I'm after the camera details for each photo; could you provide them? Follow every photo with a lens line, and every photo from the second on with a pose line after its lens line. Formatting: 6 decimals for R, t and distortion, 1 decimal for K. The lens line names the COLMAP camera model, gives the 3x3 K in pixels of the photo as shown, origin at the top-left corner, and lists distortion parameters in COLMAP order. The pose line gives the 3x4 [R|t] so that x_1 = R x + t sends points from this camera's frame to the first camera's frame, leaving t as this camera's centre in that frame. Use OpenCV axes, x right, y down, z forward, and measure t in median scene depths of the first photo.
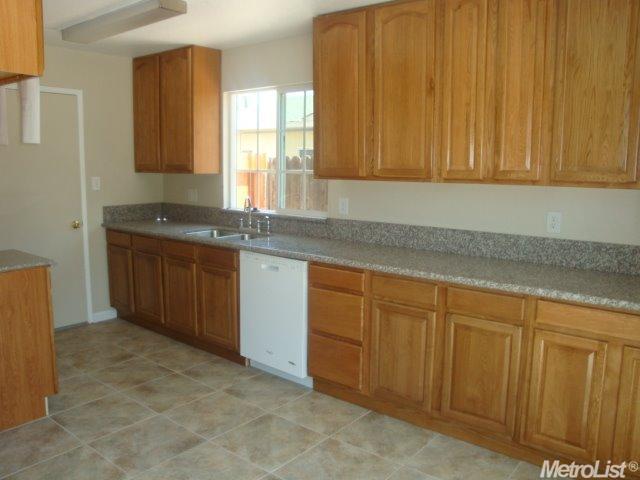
lens RADIAL K [[547.4, 0, 314.4], [0, 547.4, 241.2], [0, 0, 1]] dist [-0.128093, 0.070625]
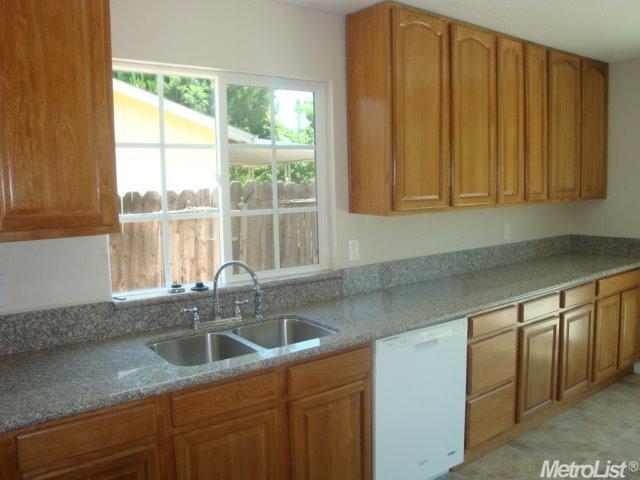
lens RADIAL K [[547.4, 0, 323.5], [0, 547.4, 239.1], [0, 0, 1]] dist [-0.128093, 0.070625]
pose [[0.216336, -0.121953, 0.968672, -0.815190], [0.155010, 0.983873, 0.089248, -0.179866], [-0.963935, 0.130847, 0.231752, 1.003071]]
